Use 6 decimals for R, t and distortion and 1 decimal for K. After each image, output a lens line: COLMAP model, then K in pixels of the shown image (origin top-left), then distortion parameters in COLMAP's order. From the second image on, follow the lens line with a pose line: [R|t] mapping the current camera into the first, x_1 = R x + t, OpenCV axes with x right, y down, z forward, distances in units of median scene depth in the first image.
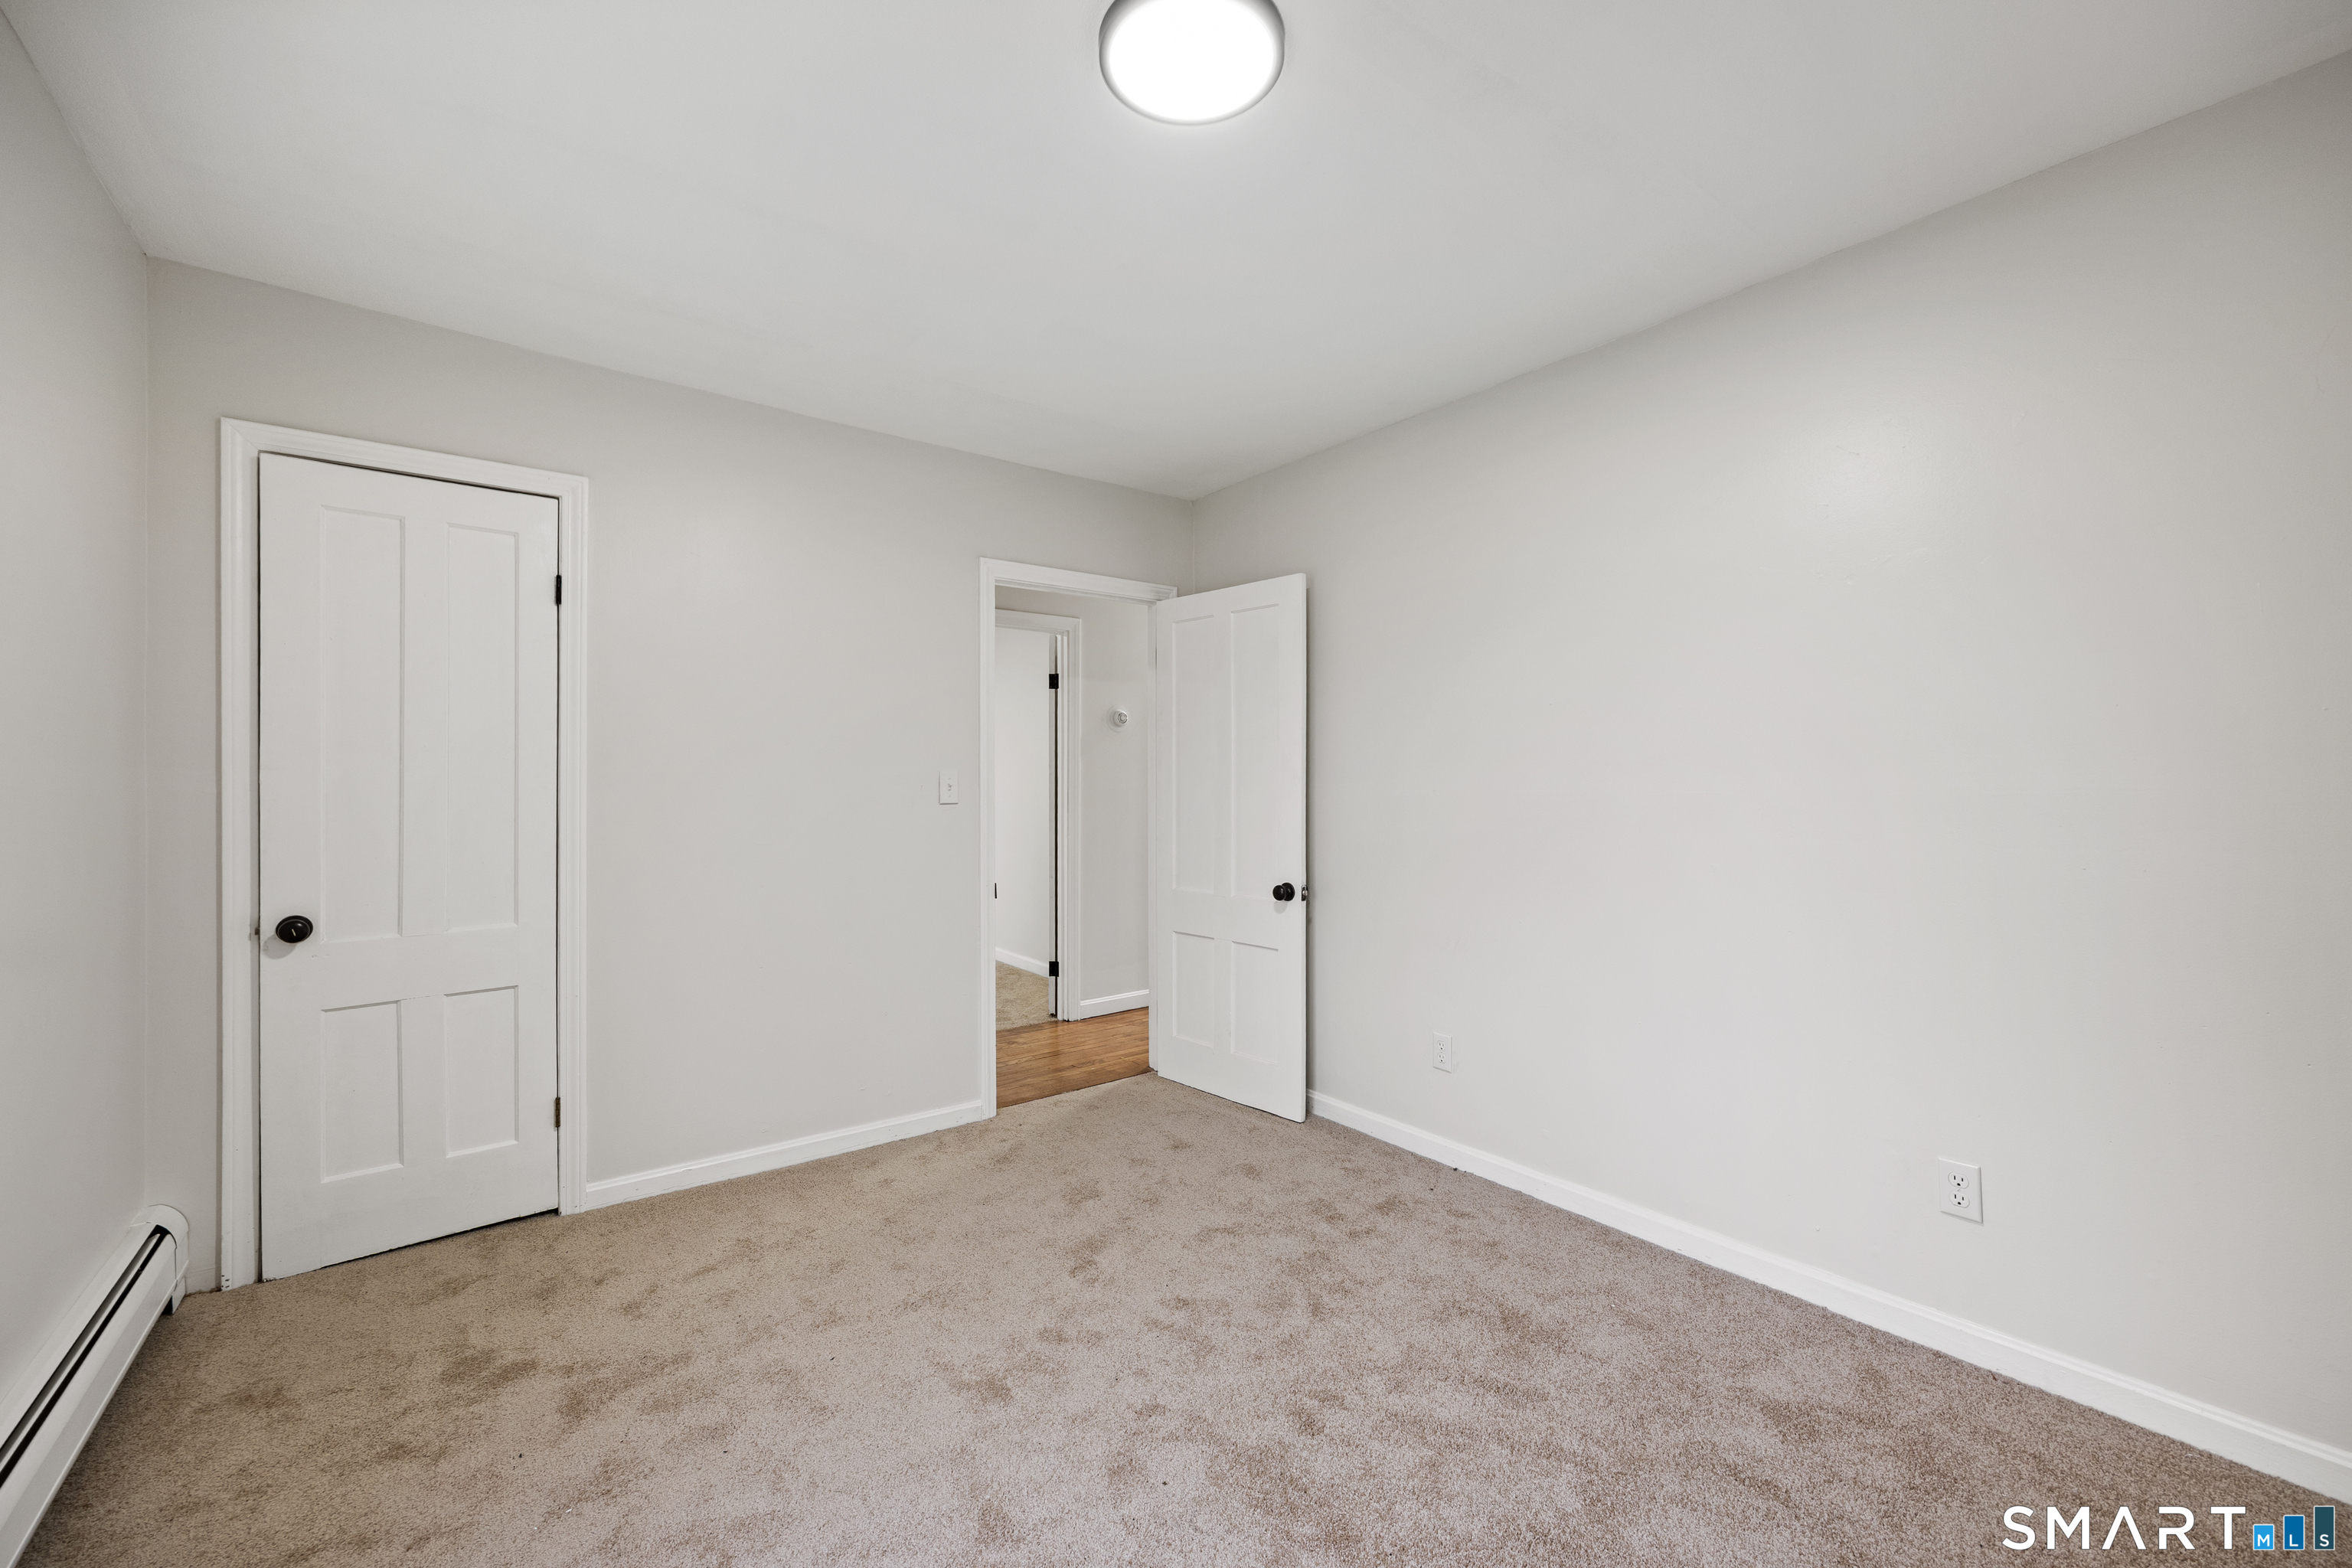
lens RADIAL K [[927.4, 0, 1158.4], [0, 927.4, 779.8], [0, 0, 1]] dist [-0.001473, -0.000550]
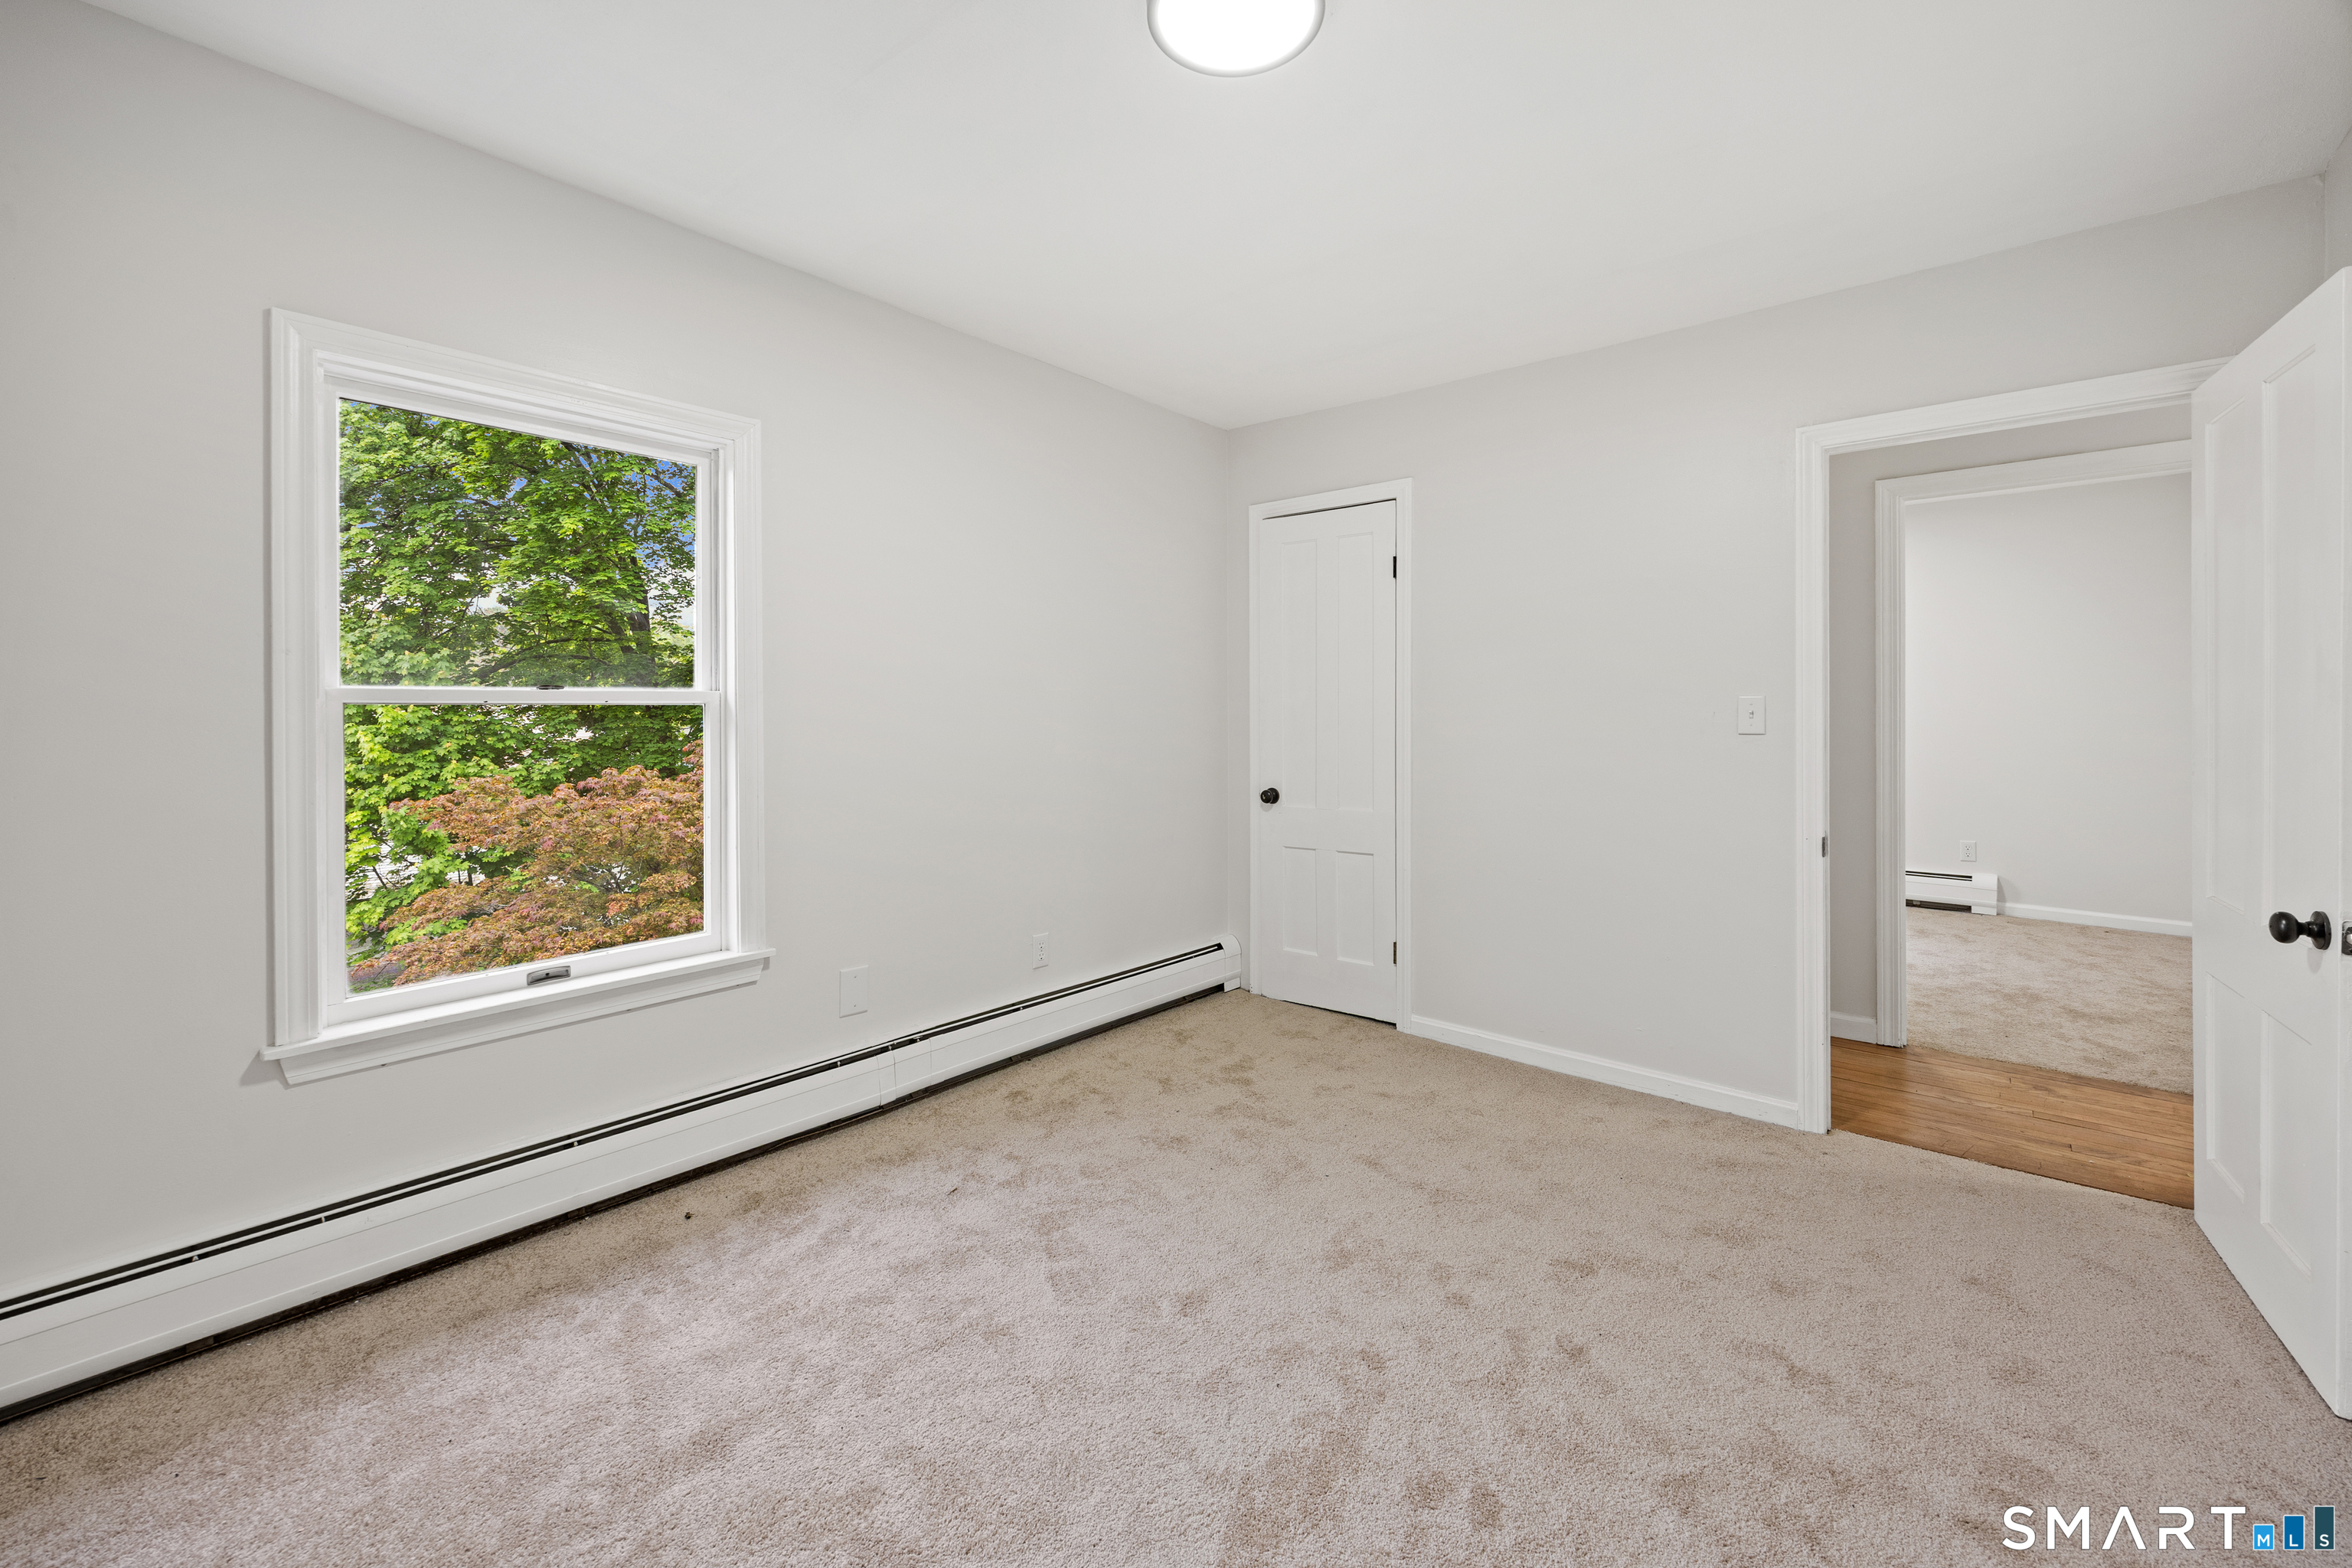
lens RADIAL K [[927.4, 0, 1218.5], [0, 927.4, 710.9], [0, 0, 1]] dist [-0.001473, -0.000550]
pose [[0.252771, -0.000755, -0.967526, 0.615124], [0.003524, 0.999994, 0.000140, 0.004094], [0.967520, -0.003445, 0.252772, 0.420020]]
